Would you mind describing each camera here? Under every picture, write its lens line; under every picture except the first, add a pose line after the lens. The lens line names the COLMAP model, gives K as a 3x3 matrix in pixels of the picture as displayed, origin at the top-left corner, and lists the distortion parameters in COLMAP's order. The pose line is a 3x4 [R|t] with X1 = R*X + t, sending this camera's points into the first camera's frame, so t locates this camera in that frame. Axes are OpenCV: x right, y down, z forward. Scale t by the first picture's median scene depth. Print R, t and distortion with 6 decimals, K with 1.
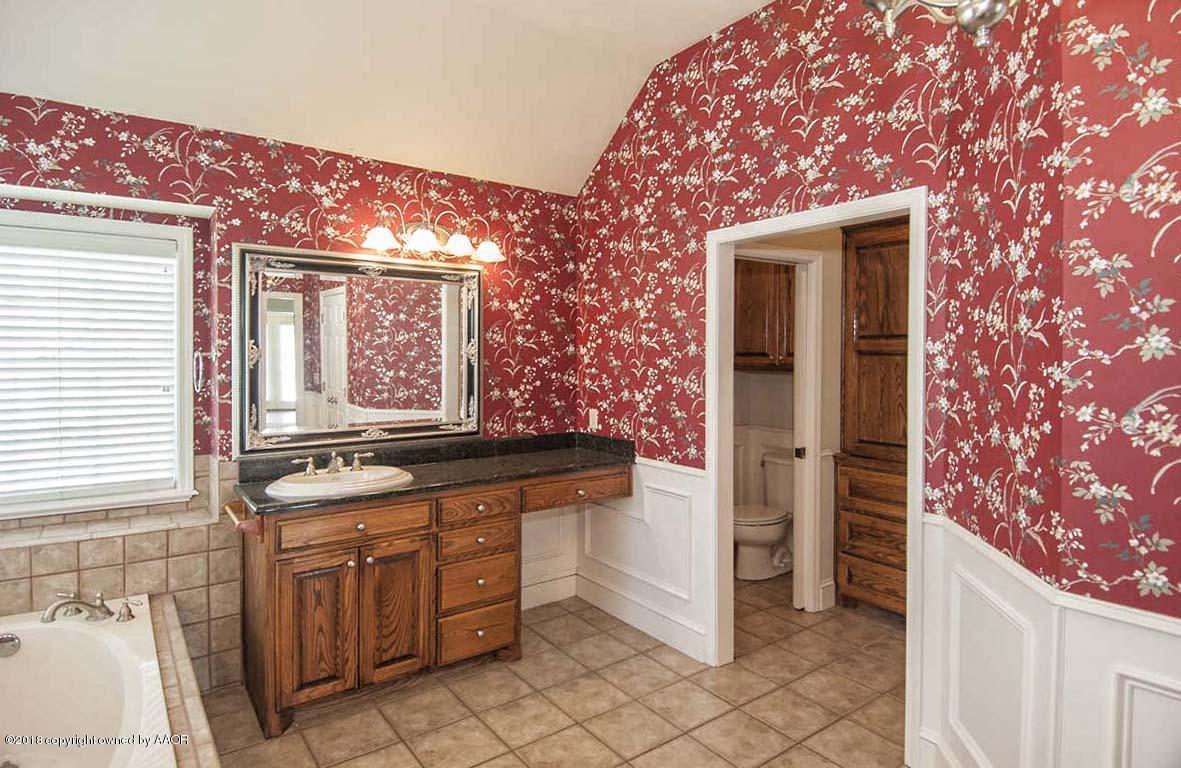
lens RADIAL K [[628.0, 0, 588.0], [0, 628.0, 361.3], [0, 0, 1]] dist [0.001682, -0.007299]
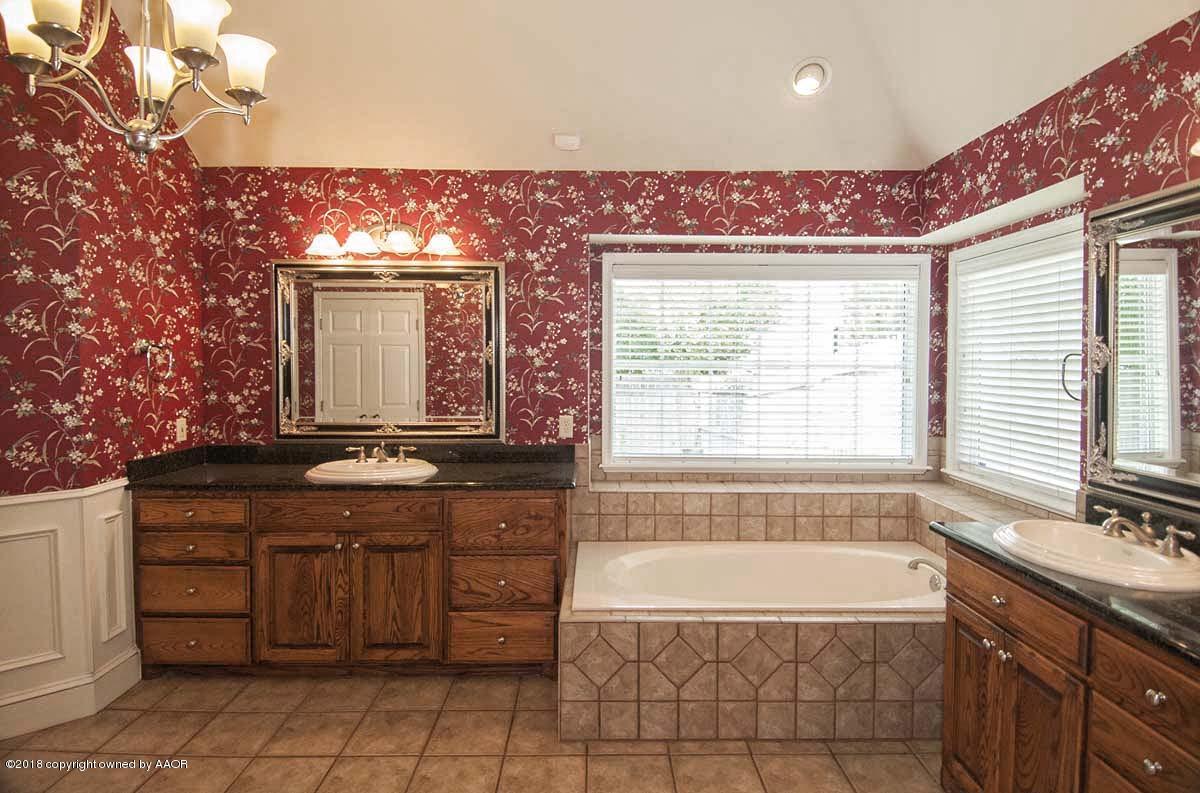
lens RADIAL K [[644.9, 0, 617.8], [0, 644.9, 382.4], [0, 0, 1]] dist [0.032520, -0.010154]
pose [[-0.581693, 0.025220, -0.813018, 0.427373], [-0.013796, 0.999070, 0.040863, -0.003275], [0.813292, 0.034986, -0.580803, 0.975247]]
